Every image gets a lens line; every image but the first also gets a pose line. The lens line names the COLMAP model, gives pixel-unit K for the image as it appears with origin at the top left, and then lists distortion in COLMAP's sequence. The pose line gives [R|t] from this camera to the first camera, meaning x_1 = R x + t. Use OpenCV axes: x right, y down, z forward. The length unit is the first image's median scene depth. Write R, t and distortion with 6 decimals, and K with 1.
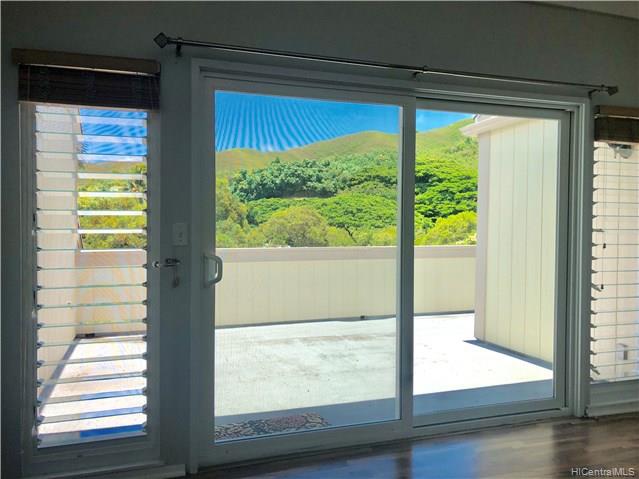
lens RADIAL K [[520.9, 0, 319.5], [0, 520.9, 239.5], [0, 0, 1]] dist [0.040811, -0.009692]
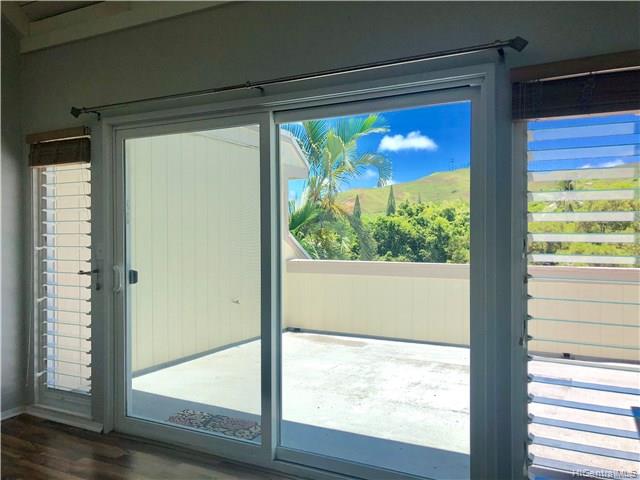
lens RADIAL K [[521.7, 0, 320.0], [0, 521.7, 240.0], [0, 0, 1]] dist [0.040811, -0.009692]
pose [[0.692972, 0.002242, -0.720961, 0.873382], [-0.014281, 0.999842, -0.010617, -0.025745], [0.720823, 0.017653, 0.692894, 0.374695]]
